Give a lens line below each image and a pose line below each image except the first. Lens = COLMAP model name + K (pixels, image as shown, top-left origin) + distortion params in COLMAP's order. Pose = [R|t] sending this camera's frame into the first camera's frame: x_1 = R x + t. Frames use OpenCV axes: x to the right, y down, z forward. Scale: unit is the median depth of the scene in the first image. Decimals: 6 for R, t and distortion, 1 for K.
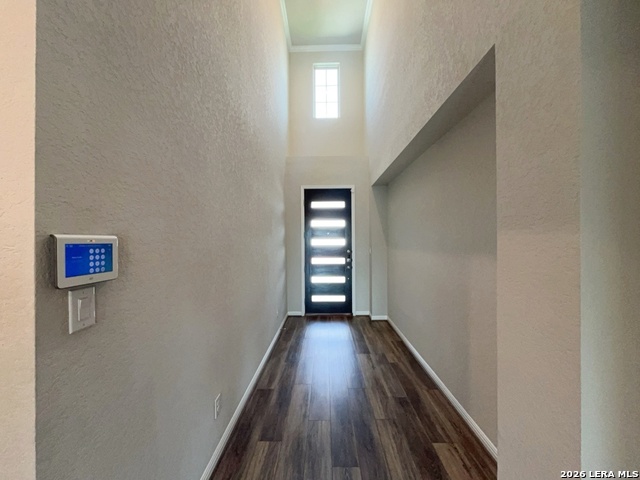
lens RADIAL K [[259.5, 0, 322.0], [0, 259.5, 240.4], [0, 0, 1]] dist [-0.000890, 0.000054]
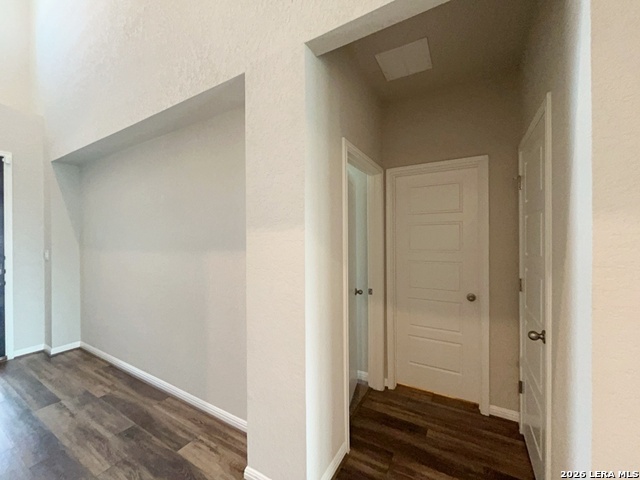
lens RADIAL K [[259.5, 0, 321.1], [0, 259.5, 239.9], [0, 0, 1]] dist [-0.000890, 0.000054]
pose [[0.492365, 0.001872, 0.870387, -0.100948], [0.004490, 0.999979, -0.004691, 0.011707], [-0.870377, 0.006217, 0.492346, 0.052698]]
